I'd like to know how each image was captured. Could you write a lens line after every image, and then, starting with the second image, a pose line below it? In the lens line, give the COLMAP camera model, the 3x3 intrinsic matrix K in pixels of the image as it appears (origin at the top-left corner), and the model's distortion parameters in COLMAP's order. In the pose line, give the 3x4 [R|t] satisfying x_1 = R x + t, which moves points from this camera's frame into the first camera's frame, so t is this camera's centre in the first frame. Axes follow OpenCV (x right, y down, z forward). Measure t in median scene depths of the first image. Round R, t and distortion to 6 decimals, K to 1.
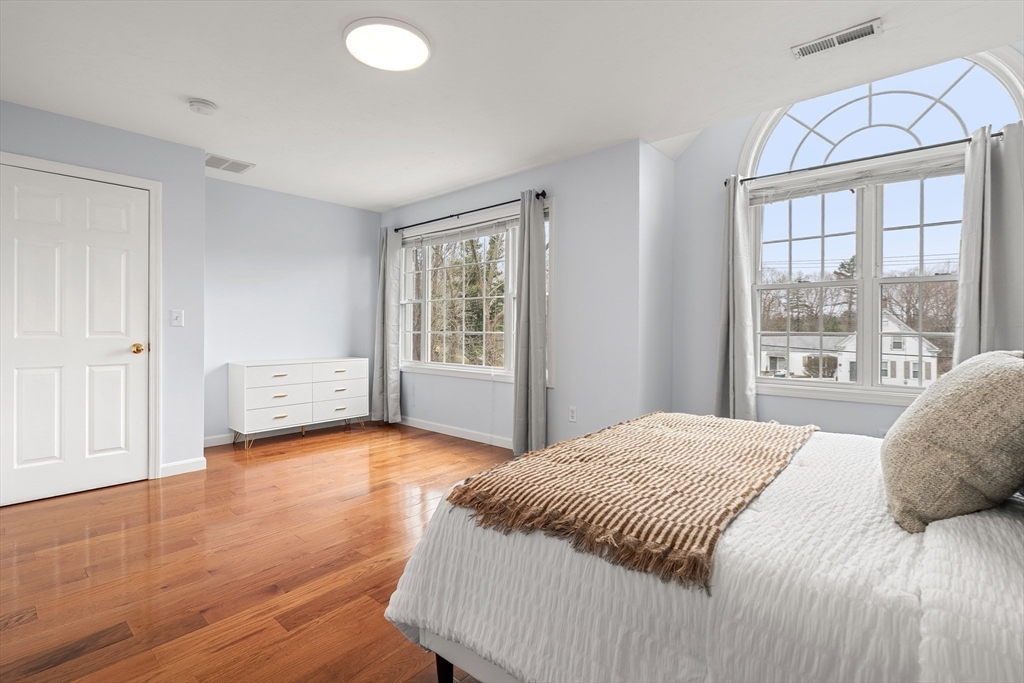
lens RADIAL K [[465.8, 0, 518.7], [0, 465.8, 335.6], [0, 0, 1]] dist [-0.001221, -0.000430]
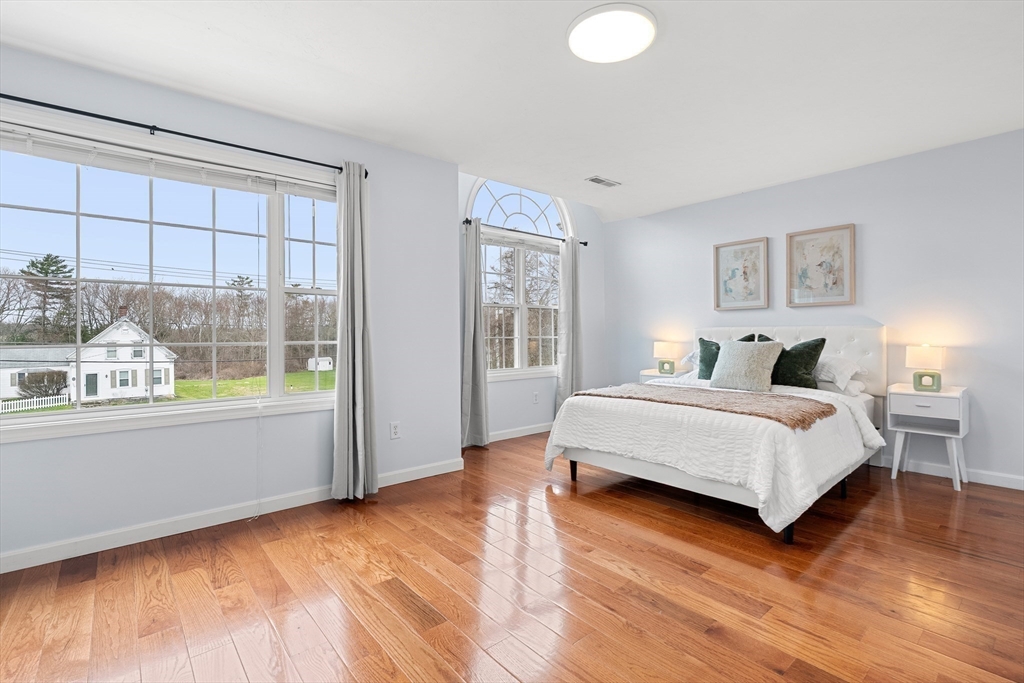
lens RADIAL K [[465.8, 0, 514.1], [0, 465.8, 336.8], [0, 0, 1]] dist [-0.001221, -0.000430]
pose [[0.162848, -0.008926, 0.986611, -0.717394], [0.024552, 0.999686, 0.004991, -0.010779], [-0.986346, 0.023410, 0.163017, 0.601986]]
